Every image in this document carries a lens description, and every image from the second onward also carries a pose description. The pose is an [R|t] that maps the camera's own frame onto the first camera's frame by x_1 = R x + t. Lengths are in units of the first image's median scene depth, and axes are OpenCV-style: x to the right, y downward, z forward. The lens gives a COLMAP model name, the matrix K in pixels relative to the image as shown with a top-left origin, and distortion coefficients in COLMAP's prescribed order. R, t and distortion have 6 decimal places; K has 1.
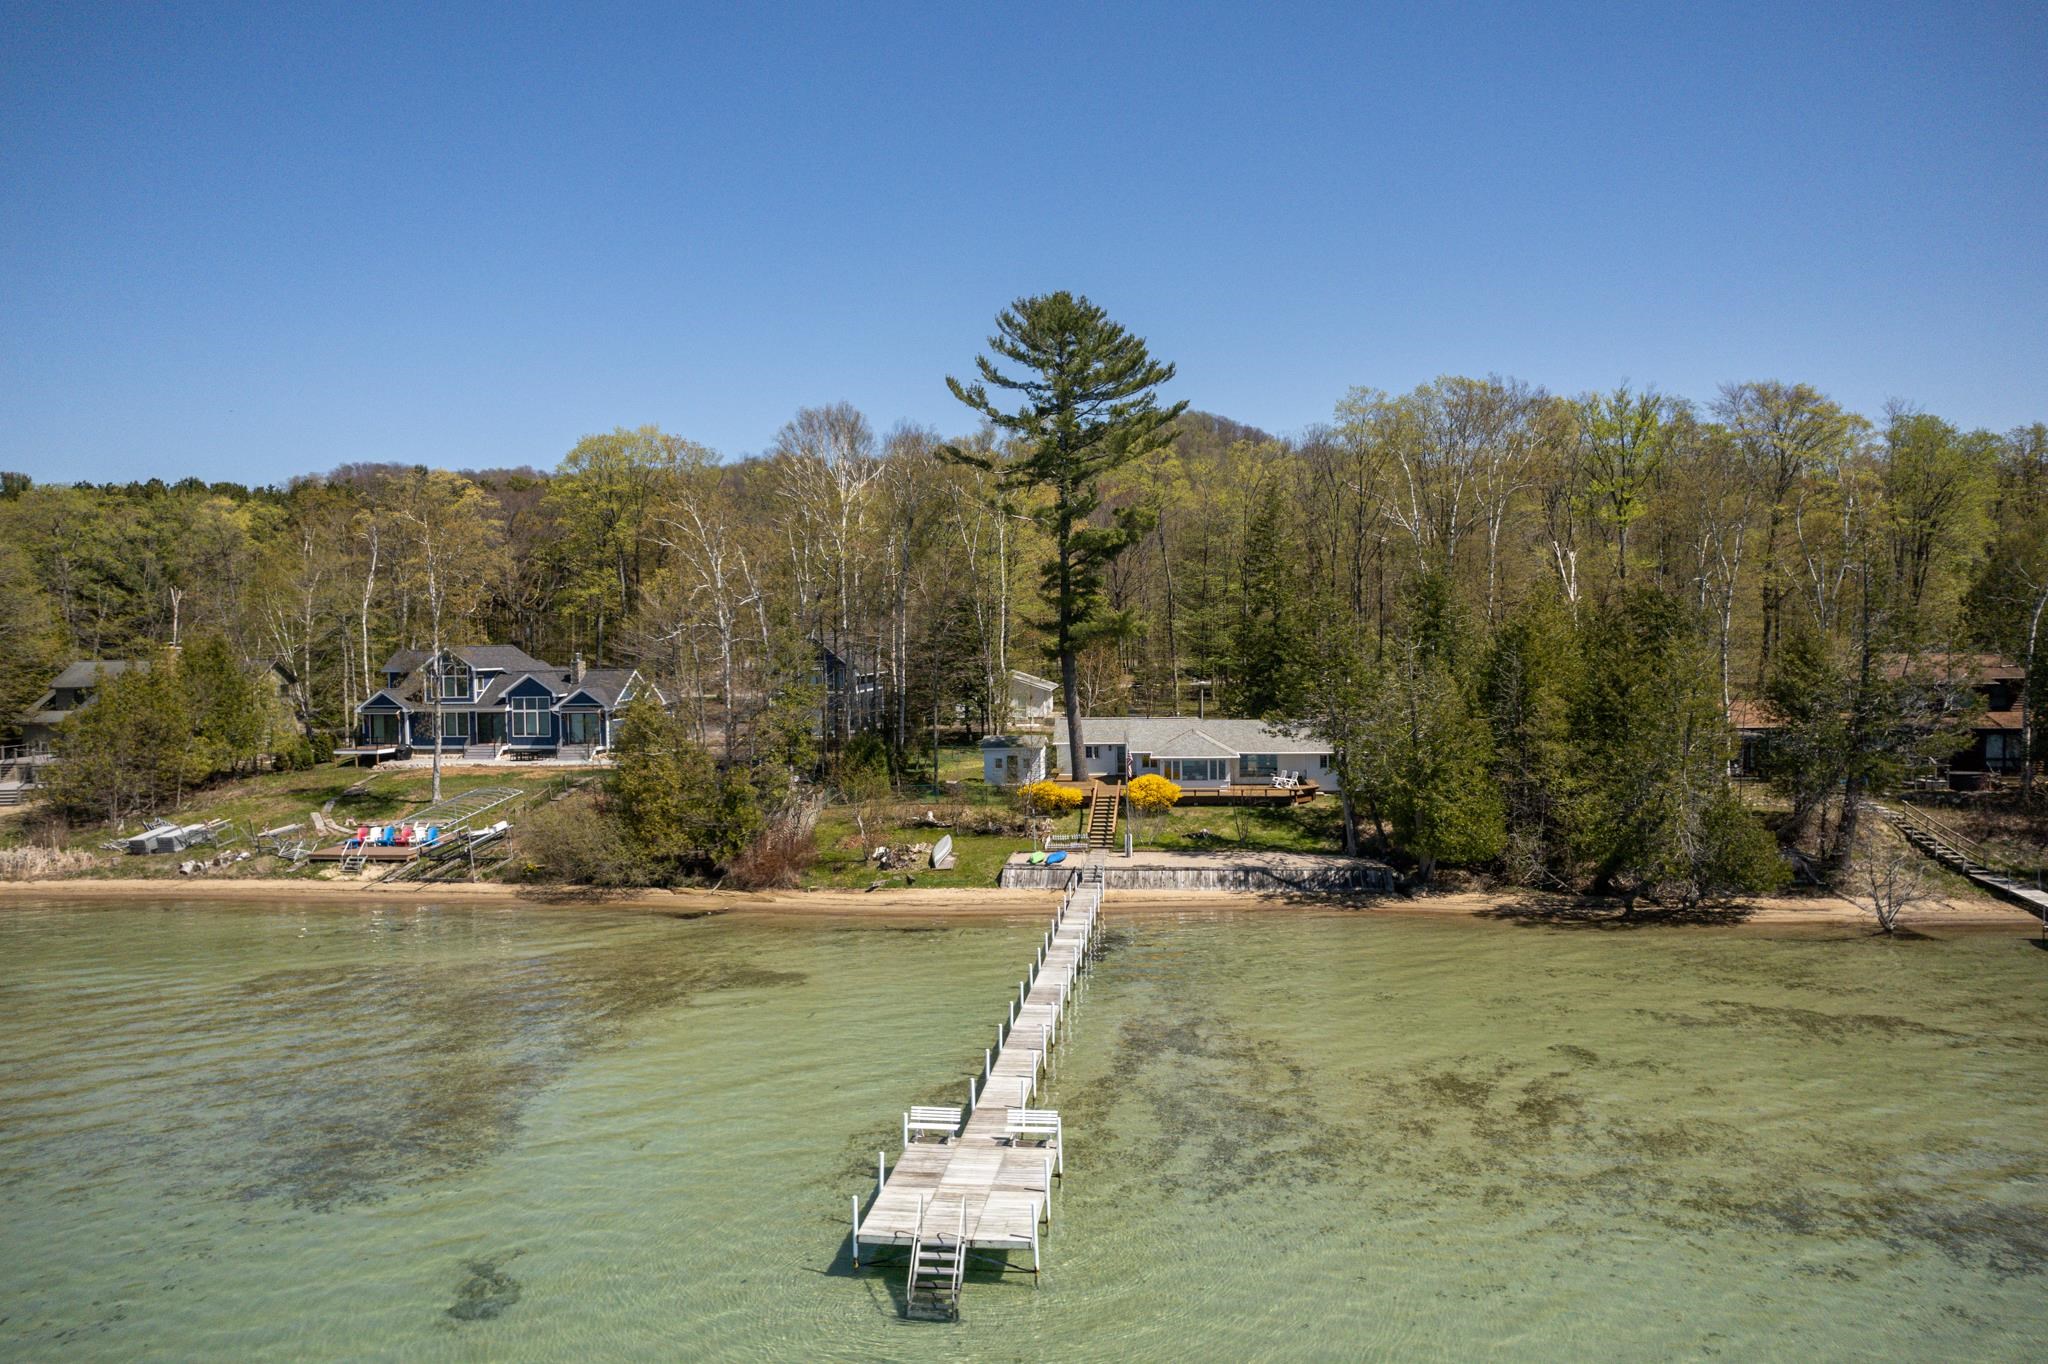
lens RADIAL K [[1506.1, 0, 1024.0], [0, 1506.1, 682.0], [0, 0, 1]] dist [-0.051272, 0.002852]
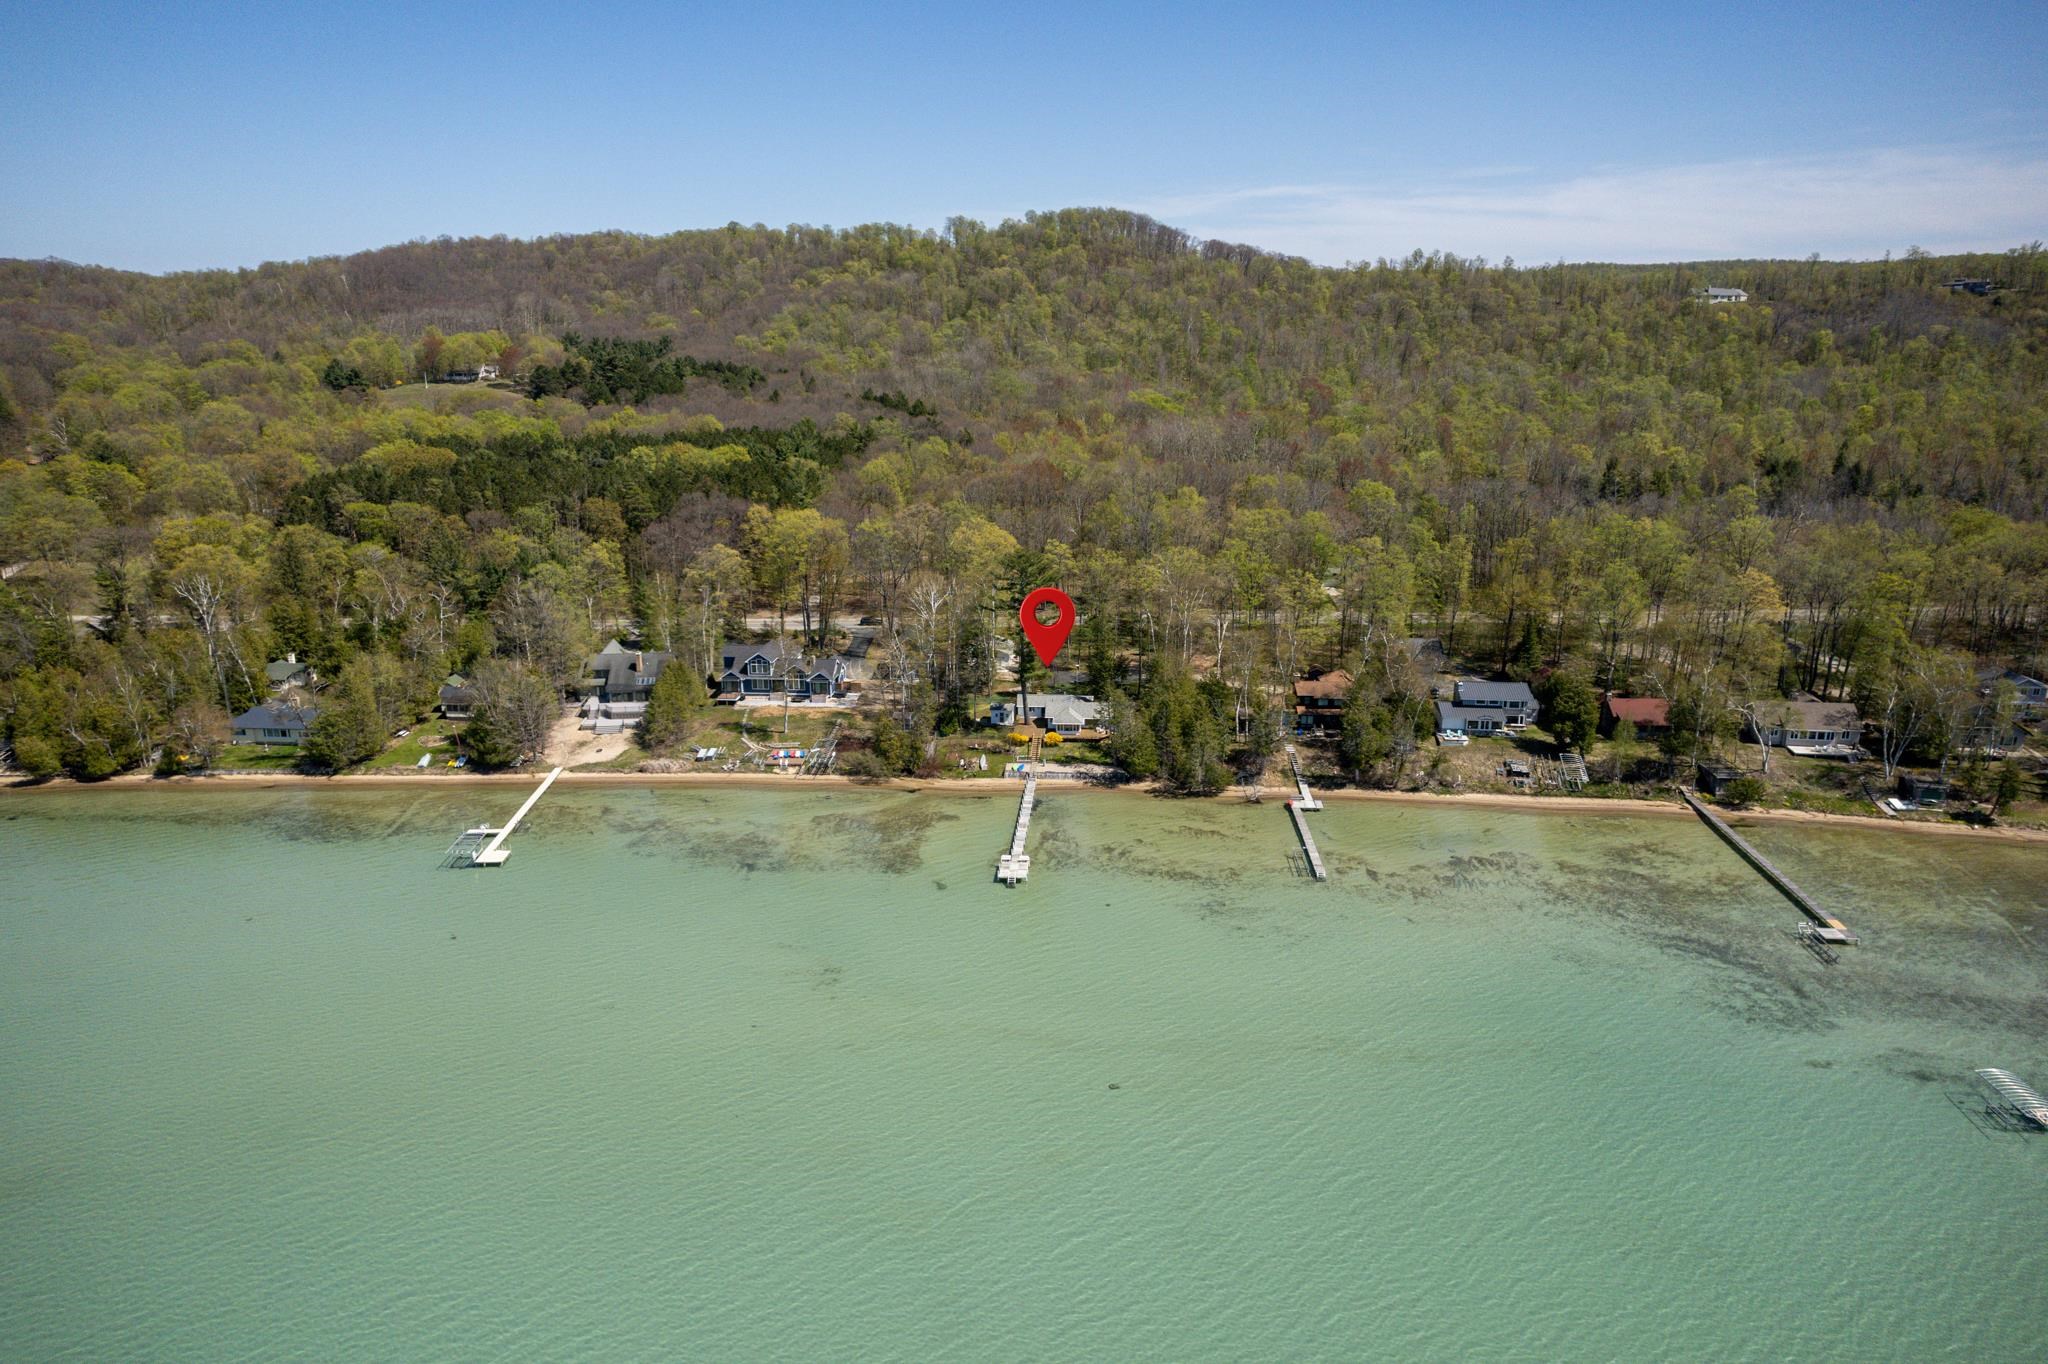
lens RADIAL K [[1506.1, 0, 1024.0], [0, 1506.1, 682.0], [0, 0, 1]] dist [-0.051272, 0.002852]
pose [[0.998864, -0.003754, 0.047511, -0.111203], [-0.005994, 0.979081, 0.203384, -0.639291], [-0.047281, -0.203438, 0.977946, -1.868841]]
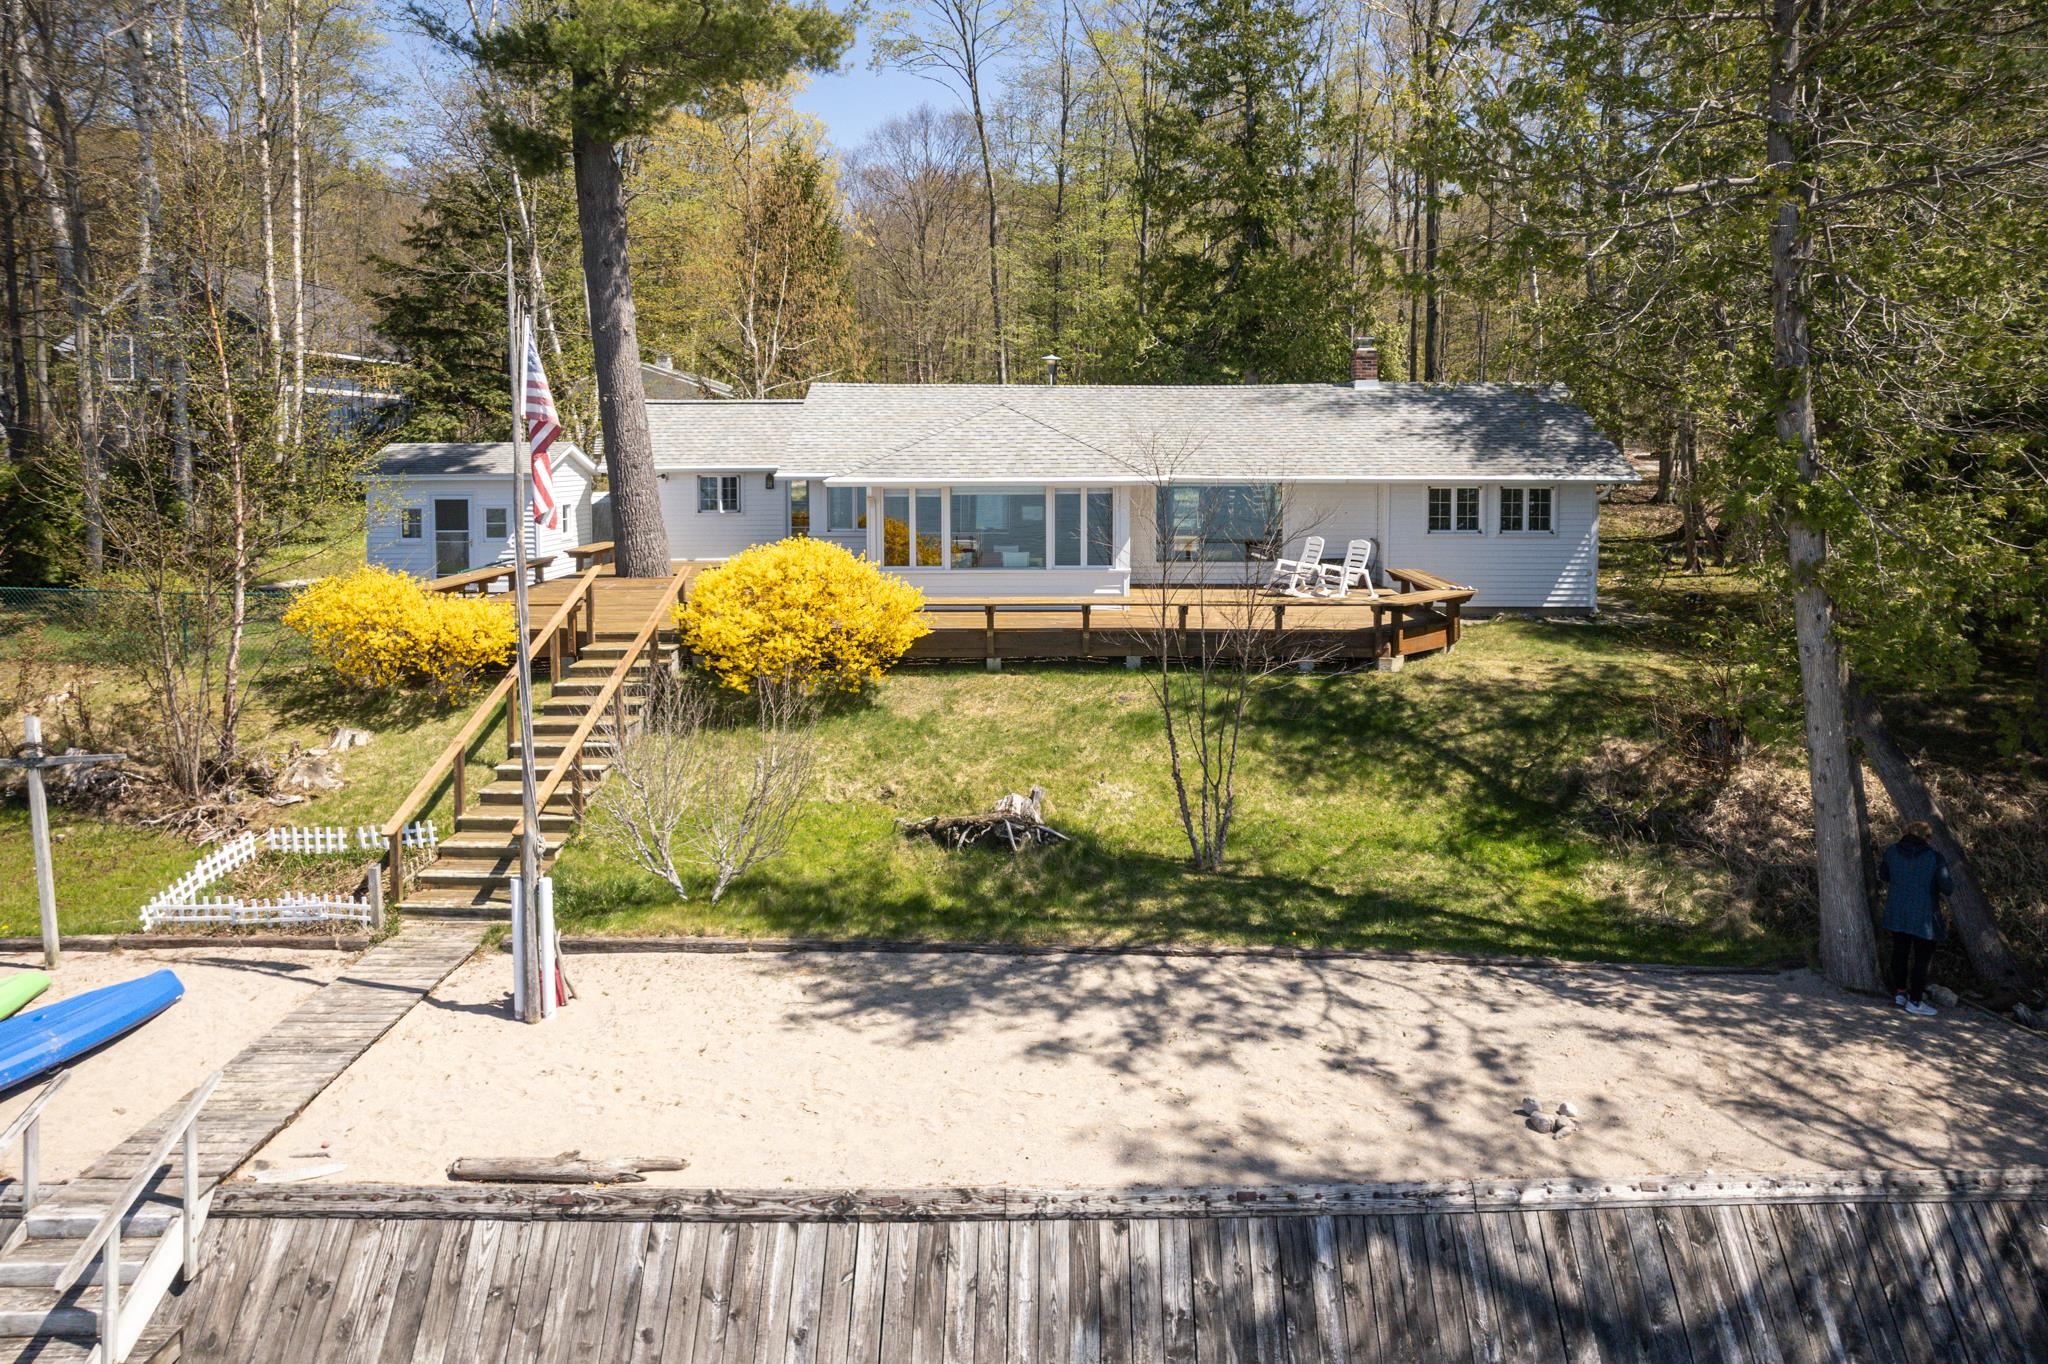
lens RADIAL K [[1506.1, 0, 1024.0], [0, 1506.1, 682.0], [0, 0, 1]] dist [-0.051272, 0.002852]
pose [[0.996230, -0.005032, 0.086602, 0.101128], [-0.005422, 0.992752, 0.120055, 0.056573], [-0.086578, -0.120072, 0.988983, 0.781986]]
